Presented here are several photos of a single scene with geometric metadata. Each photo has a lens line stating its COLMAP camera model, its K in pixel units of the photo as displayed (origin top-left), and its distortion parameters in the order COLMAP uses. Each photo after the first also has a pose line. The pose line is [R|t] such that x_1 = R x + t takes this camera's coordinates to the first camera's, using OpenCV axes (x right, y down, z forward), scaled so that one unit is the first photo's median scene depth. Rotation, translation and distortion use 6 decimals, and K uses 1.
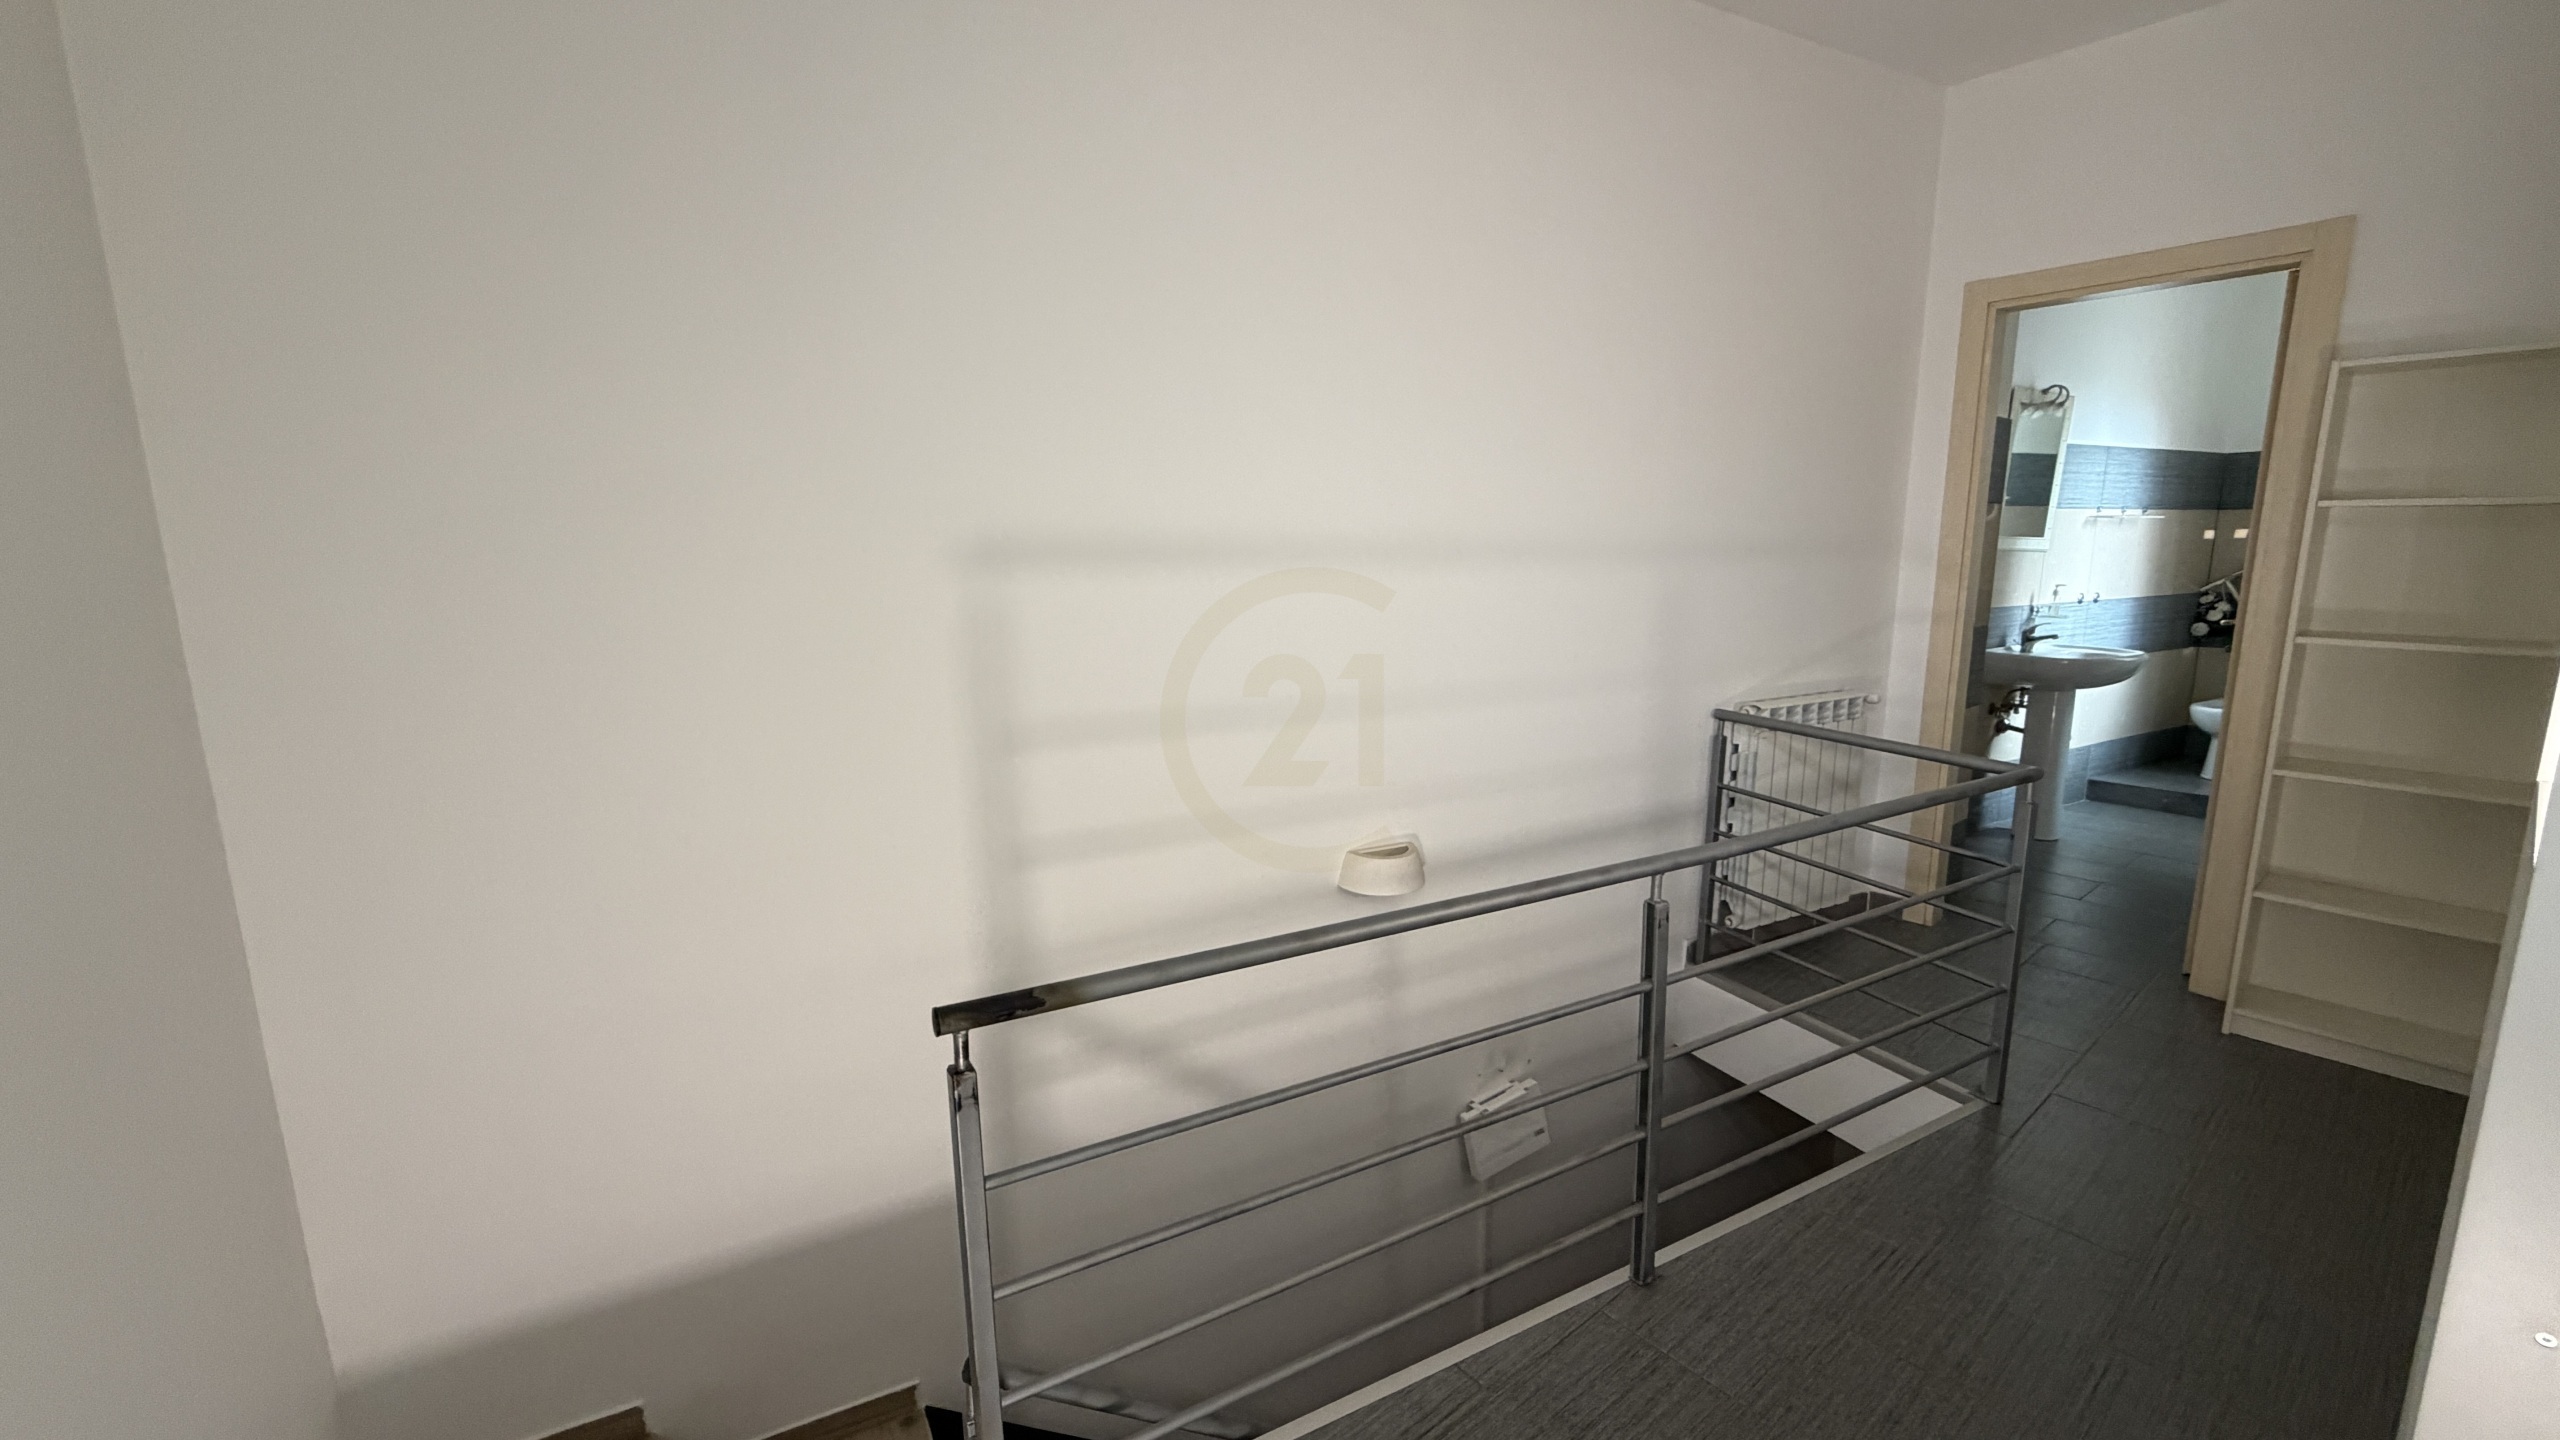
lens RADIAL K [[1018.1, 0, 1283.3], [0, 1018.1, 721.1], [0, 0, 1]] dist [0.000453, 0.000086]
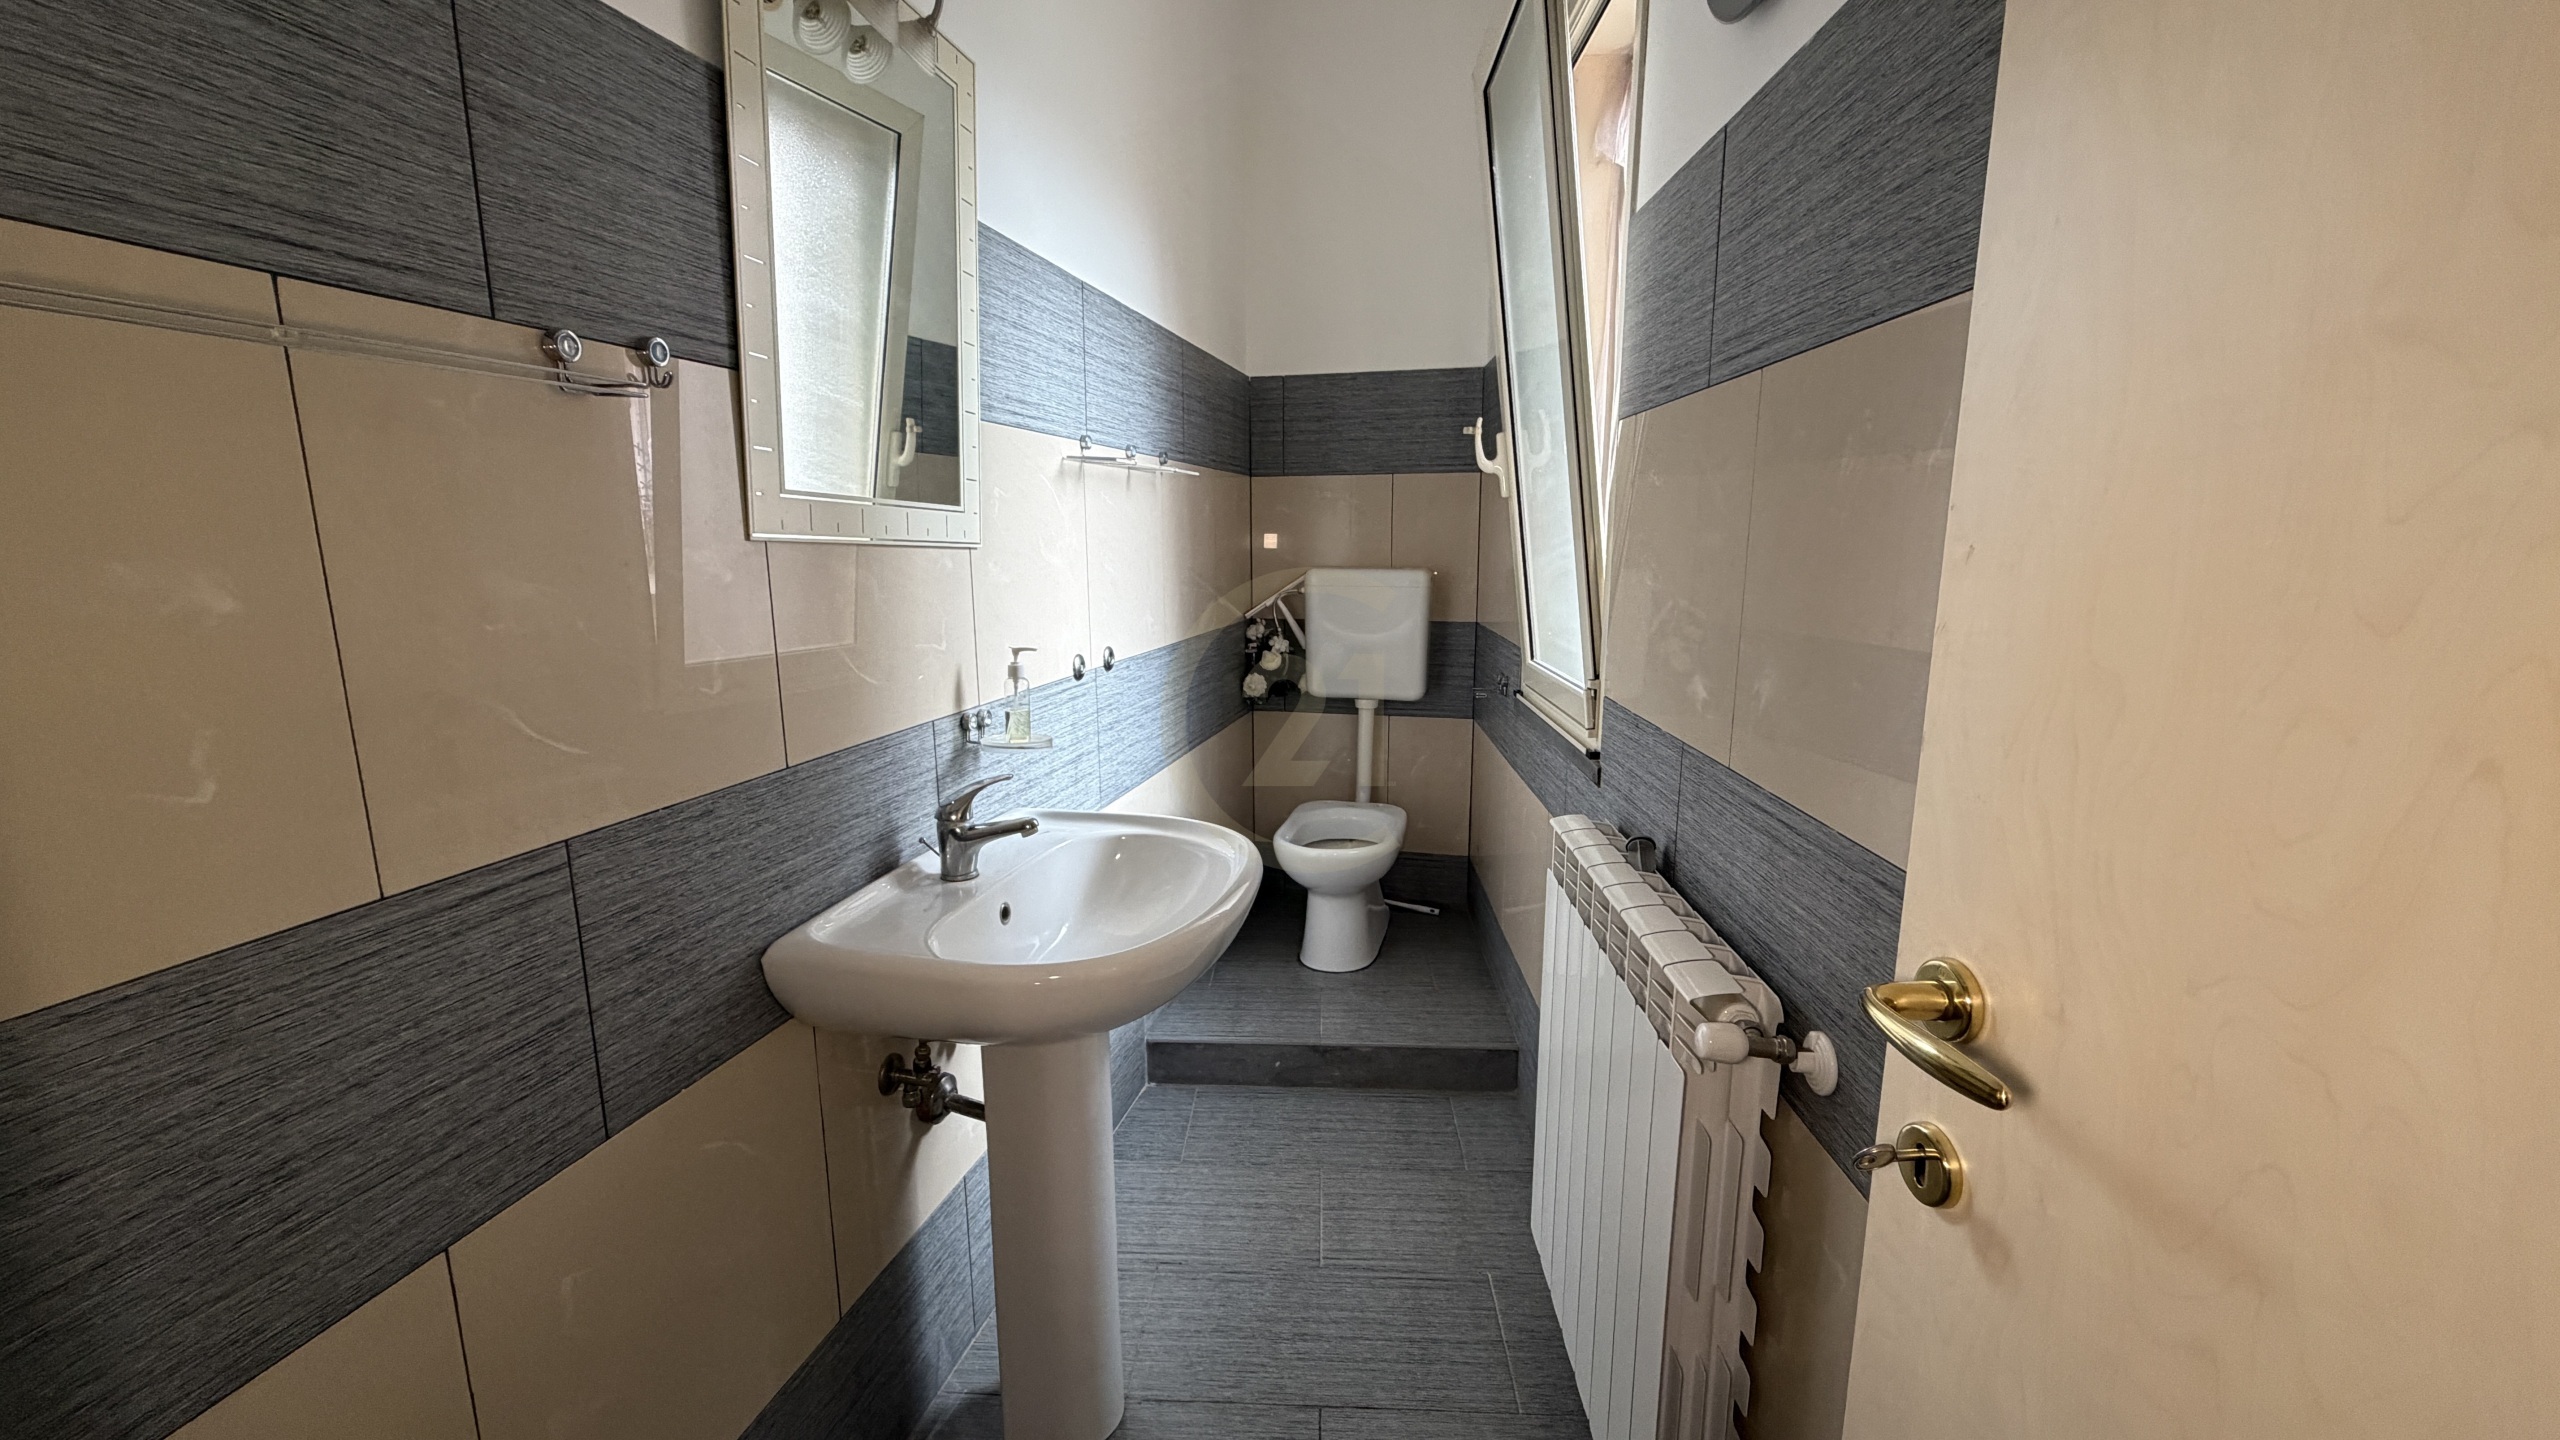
lens RADIAL K [[1018.1, 0, 1283.3], [0, 1018.1, 721.1], [0, 0, 1]] dist [0.000453, 0.000086]
pose [[0.656299, -0.129402, 0.743321, 0.534488], [0.131198, 0.989747, 0.056463, -0.111018], [-0.743006, 0.060466, 0.666547, 0.673196]]
